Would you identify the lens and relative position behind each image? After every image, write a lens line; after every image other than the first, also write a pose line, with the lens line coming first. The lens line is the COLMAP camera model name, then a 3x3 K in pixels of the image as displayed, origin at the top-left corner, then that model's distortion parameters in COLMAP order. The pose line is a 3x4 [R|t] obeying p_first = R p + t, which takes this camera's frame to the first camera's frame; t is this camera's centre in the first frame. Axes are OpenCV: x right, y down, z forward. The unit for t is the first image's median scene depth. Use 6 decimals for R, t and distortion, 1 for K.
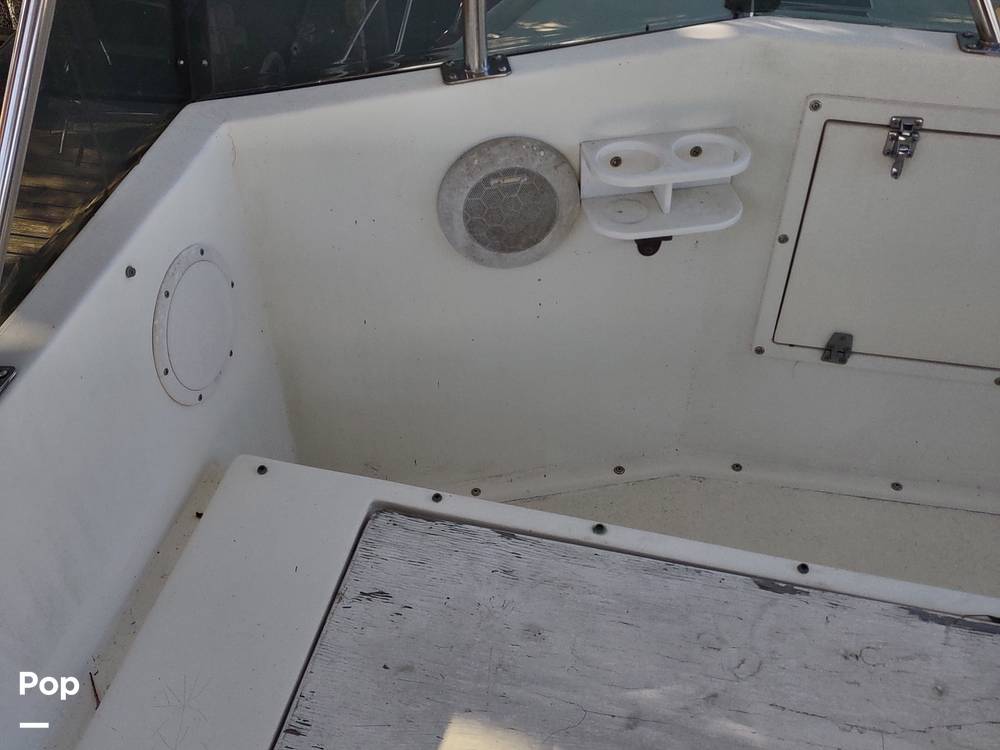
lens RADIAL K [[990.1, 0, 500.0], [0, 990.1, 375.0], [0, 0, 1]] dist [0.098479, -0.165526]
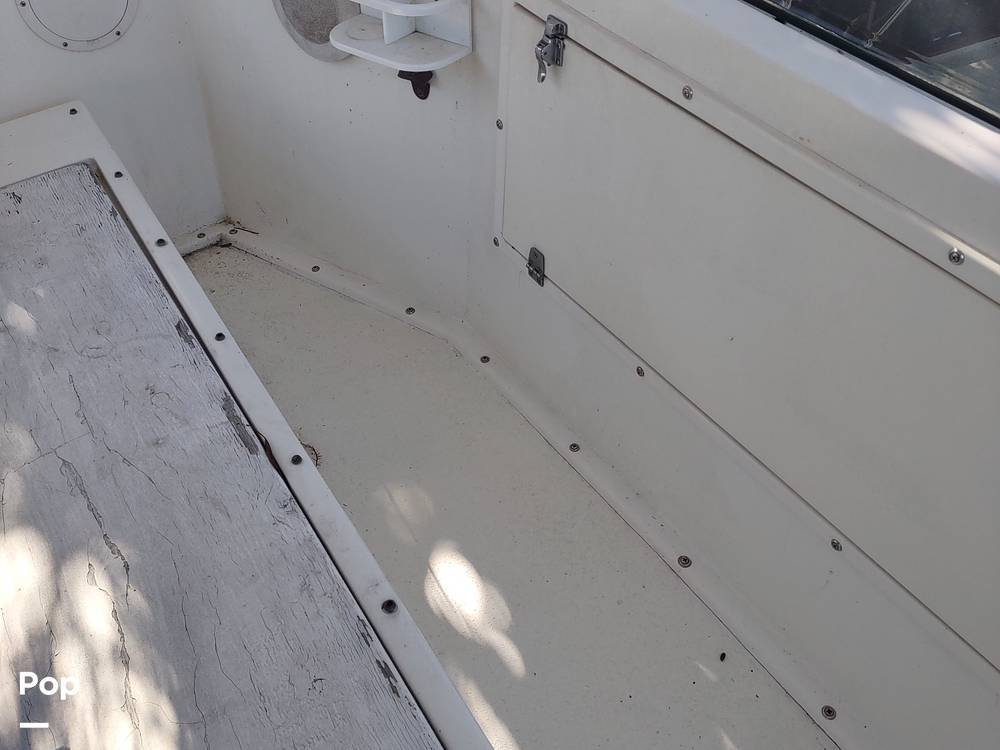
lens RADIAL K [[990.1, 0, 500.0], [0, 990.1, 375.0], [0, 0, 1]] dist [0.098479, -0.165526]
pose [[0.702380, 0.486834, -0.519283, 1.144324], [-0.467494, 0.865639, 0.179217, -0.120137], [0.536761, 0.116883, 0.835599, 0.238010]]
